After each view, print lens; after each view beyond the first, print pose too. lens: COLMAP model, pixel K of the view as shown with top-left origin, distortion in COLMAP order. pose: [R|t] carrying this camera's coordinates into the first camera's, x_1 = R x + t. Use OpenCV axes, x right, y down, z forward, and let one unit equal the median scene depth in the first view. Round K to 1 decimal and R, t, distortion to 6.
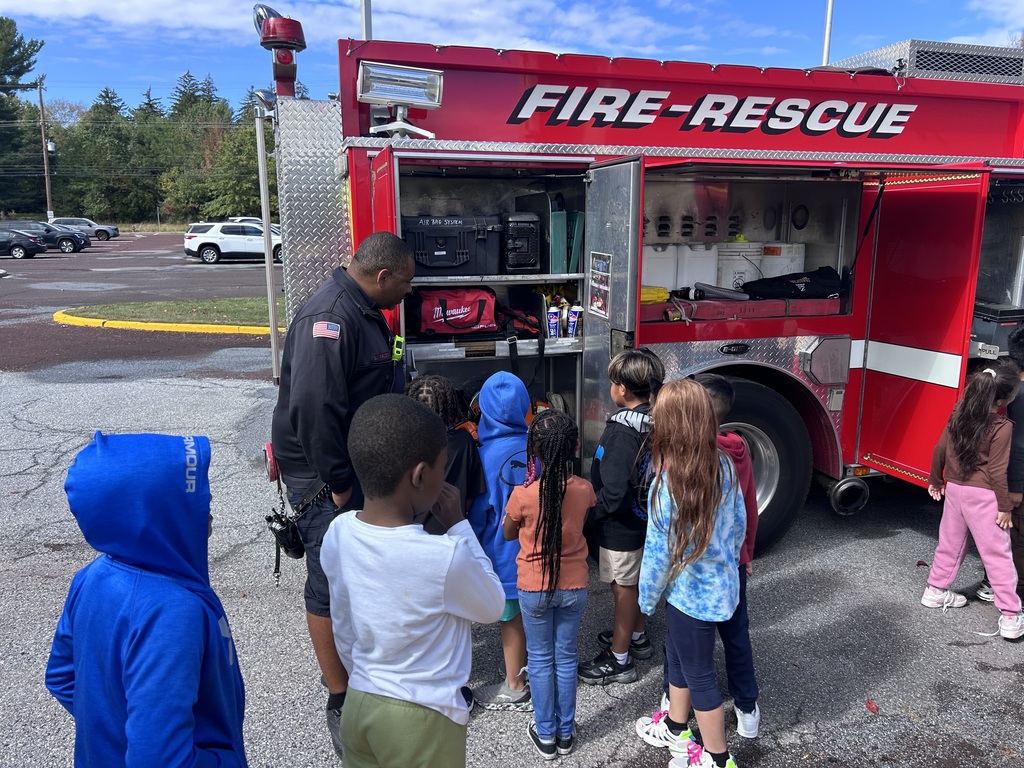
lens RADIAL K [[769.6, 0, 517.9], [0, 769.6, 388.6], [0, 0, 1]] dist [0.062815, -0.084238]
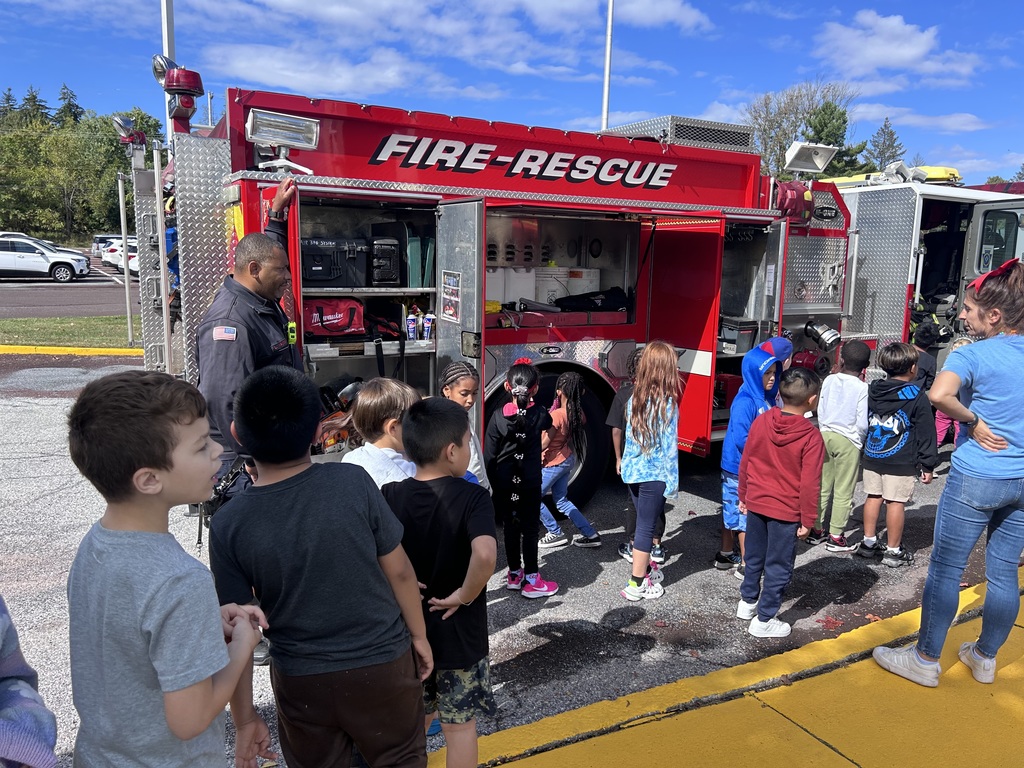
lens RADIAL K [[769.6, 0, 507.2], [0, 769.6, 391.8], [0, 0, 1]] dist [0.062815, -0.084238]
pose [[0.970665, -0.019355, 0.239656, -0.097493], [0.026239, 0.999329, -0.025566, 0.049364], [-0.239001, 0.031105, 0.970521, -0.212472]]
